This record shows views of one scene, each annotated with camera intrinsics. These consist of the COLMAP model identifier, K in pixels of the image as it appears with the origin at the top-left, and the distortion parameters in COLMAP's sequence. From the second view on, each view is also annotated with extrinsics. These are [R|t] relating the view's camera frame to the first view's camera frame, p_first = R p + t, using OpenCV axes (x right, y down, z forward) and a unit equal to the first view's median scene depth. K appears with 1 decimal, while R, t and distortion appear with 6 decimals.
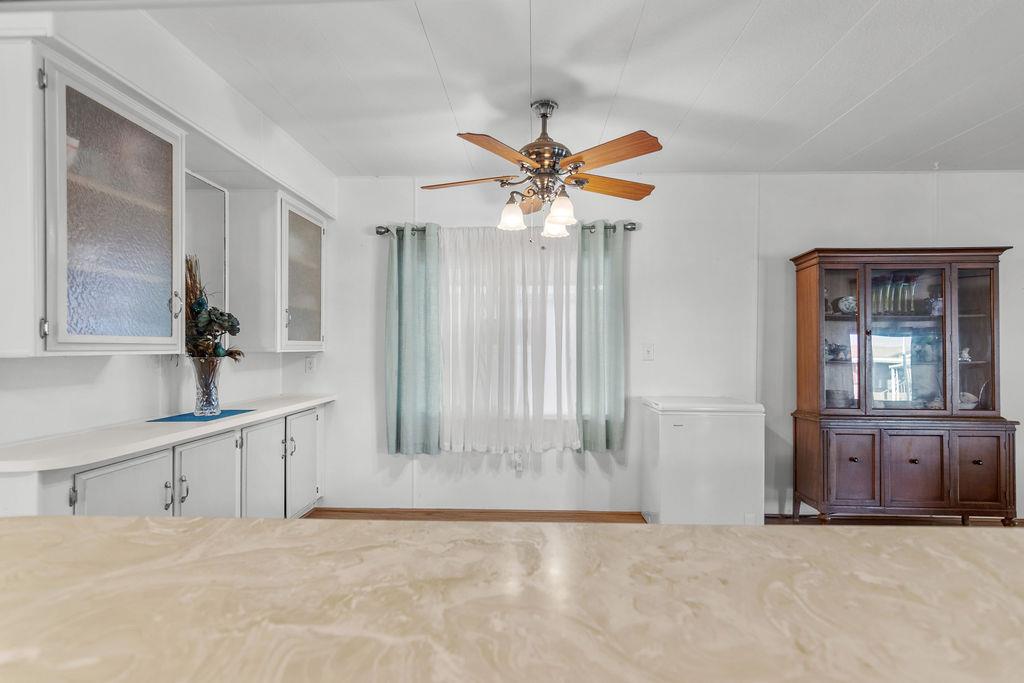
lens RADIAL K [[516.7, 0, 508.2], [0, 516.7, 350.3], [0, 0, 1]] dist [0.004254, 0.000253]
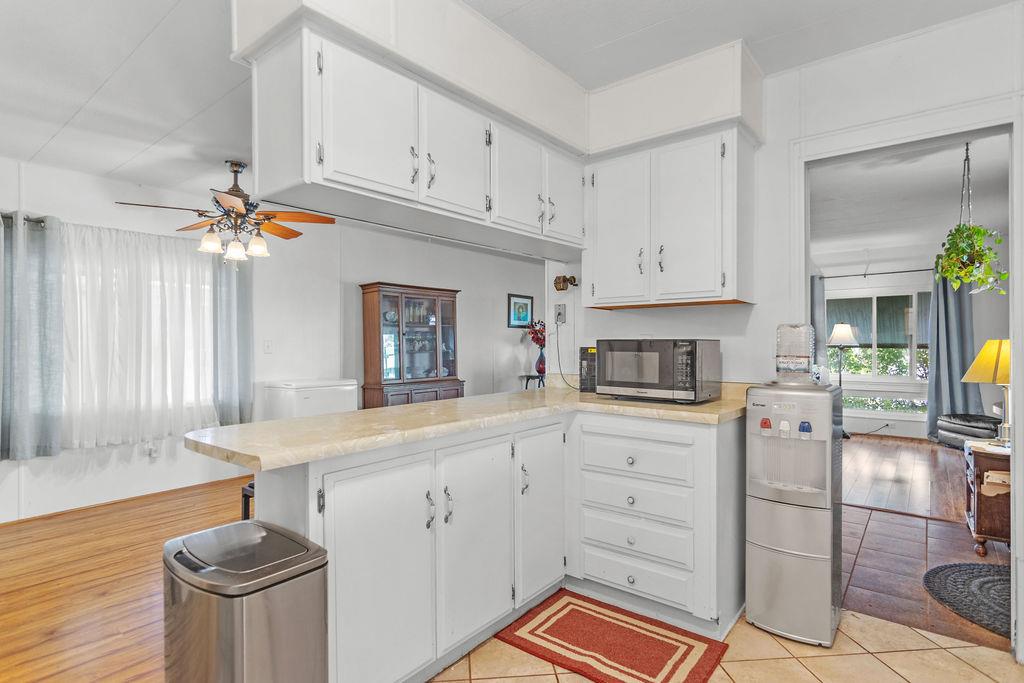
lens RADIAL K [[522.6, 0, 511.2], [0, 522.6, 344.5], [0, 0, 1]] dist [0.002567, 0.000552]
pose [[0.594431, -0.006301, 0.804122, -0.488707], [0.009587, 0.999954, 0.000749, 0.001665], [-0.804089, 0.007264, 0.594464, -0.309493]]
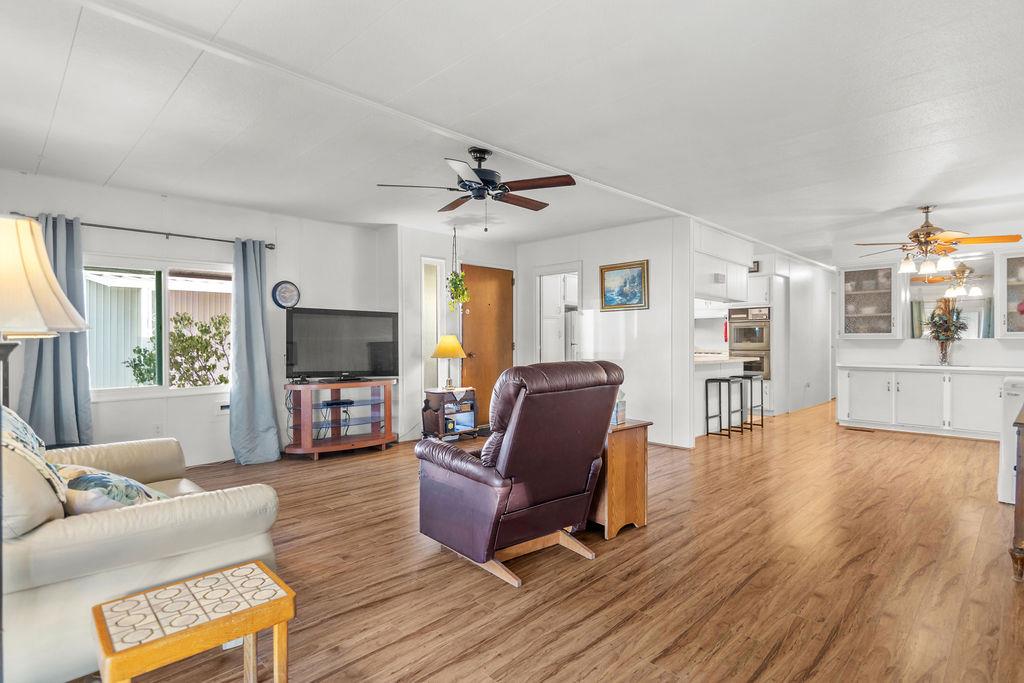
lens RADIAL K [[519.0, 0, 509.4], [0, 519.0, 339.8], [0, 0, 1]] dist [0.000308, 0.000089]
pose [[-0.679047, -0.003884, -0.734085, 2.023245], [-0.005250, 0.999986, -0.000434, 0.017901], [0.734076, 0.003559, -0.679058, 0.949707]]
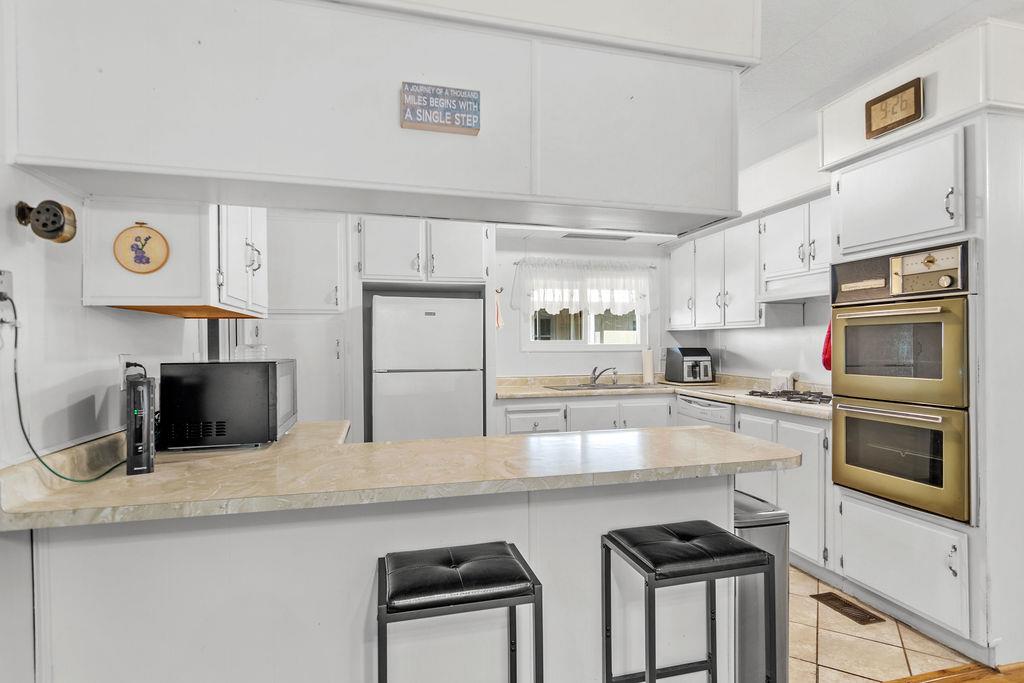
lens RADIAL K [[522.6, 0, 511.2], [0, 522.6, 344.5], [0, 0, 1]] dist [0.002567, 0.000552]
pose [[-0.958016, 0.006539, -0.286639, 0.147075], [0.004616, 0.999962, 0.007384, -0.025492], [0.286677, 0.005751, -0.958010, 0.646082]]
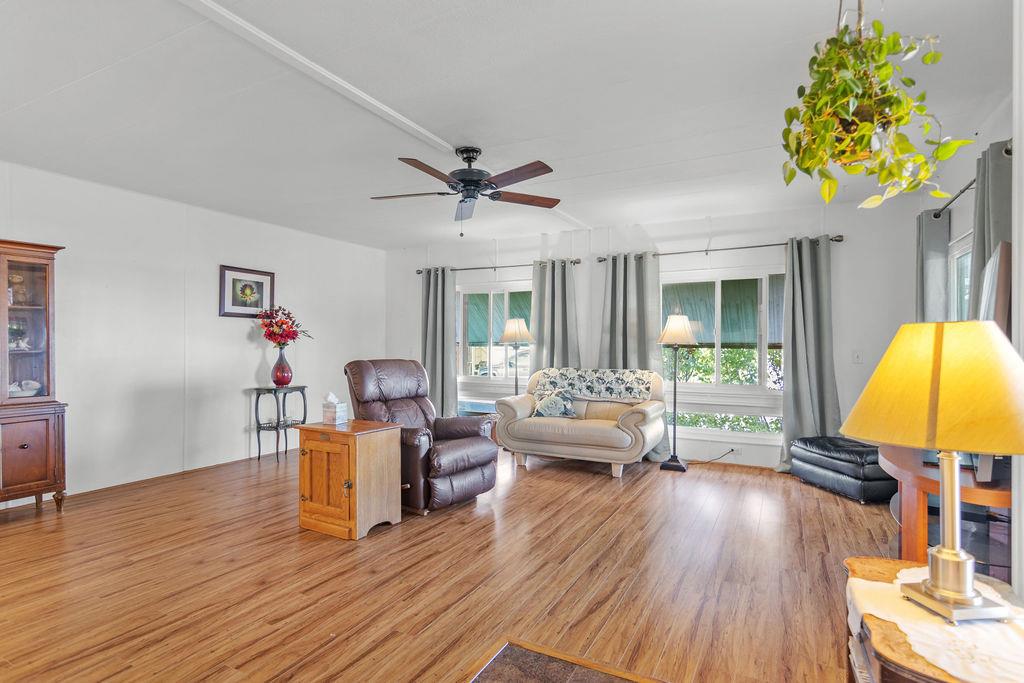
lens RADIAL K [[525.4, 0, 512.0], [0, 525.4, 341.5], [0, 0, 1]] dist [0.000370, 0.000855]
pose [[0.428391, 0.001184, 0.903592, 0.362351], [0.006539, 0.999969, -0.004411, 0.014100], [-0.903570, 0.007798, 0.428370, -0.351878]]
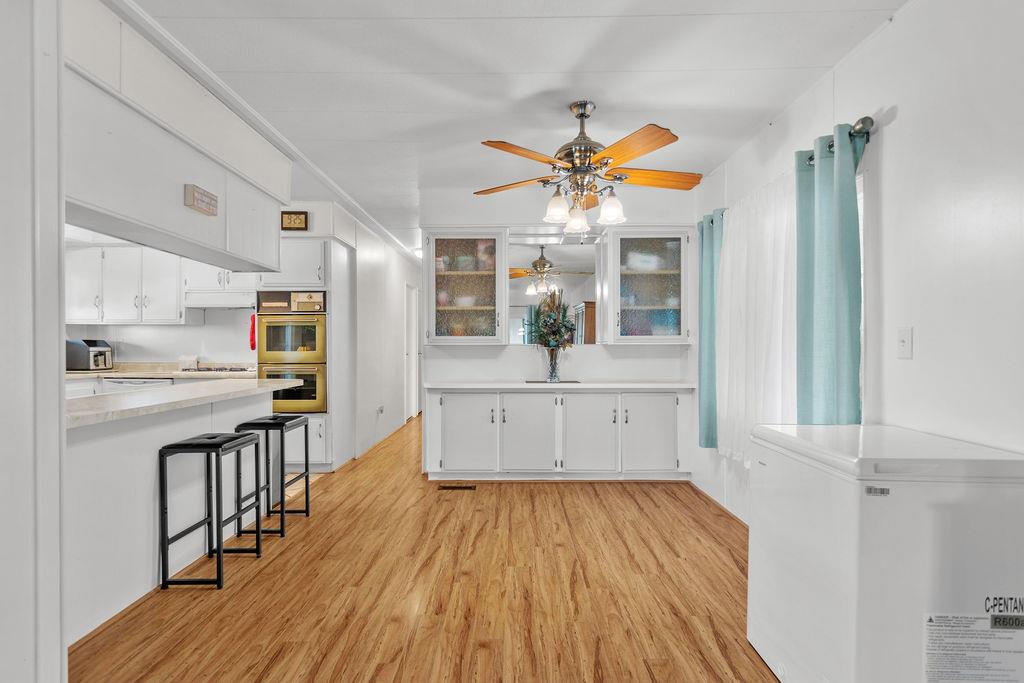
lens RADIAL K [[518.0, 0, 515.5], [0, 518.0, 345.3], [0, 0, 1]] dist [-0.004674, -0.000288]
pose [[0.038462, 0.001173, -0.999259, 0.894631], [-0.003335, 0.999994, 0.001046, 0.005543], [0.999255, 0.003292, 0.038465, 0.672612]]
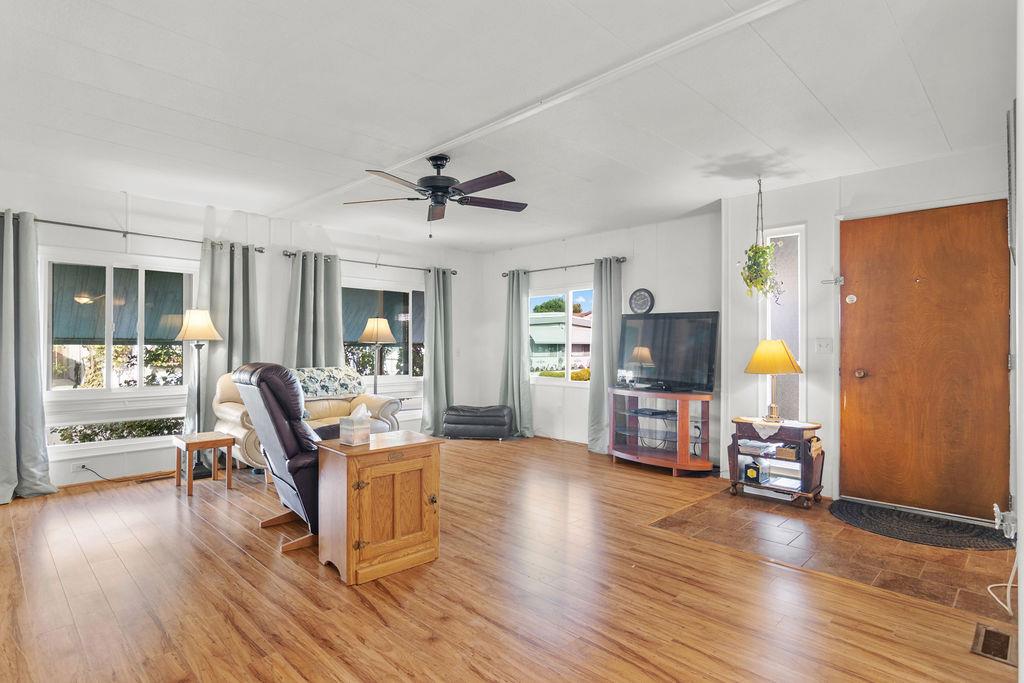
lens RADIAL K [[527.1, 0, 509.4], [0, 527.1, 340.1], [0, 0, 1]] dist [-0.001481, -0.000975]
pose [[-0.734101, -0.003739, 0.679030, 0.421857], [-0.005541, 0.999985, -0.000484, 0.006929], [-0.679017, -0.004118, -0.734111, 0.879792]]
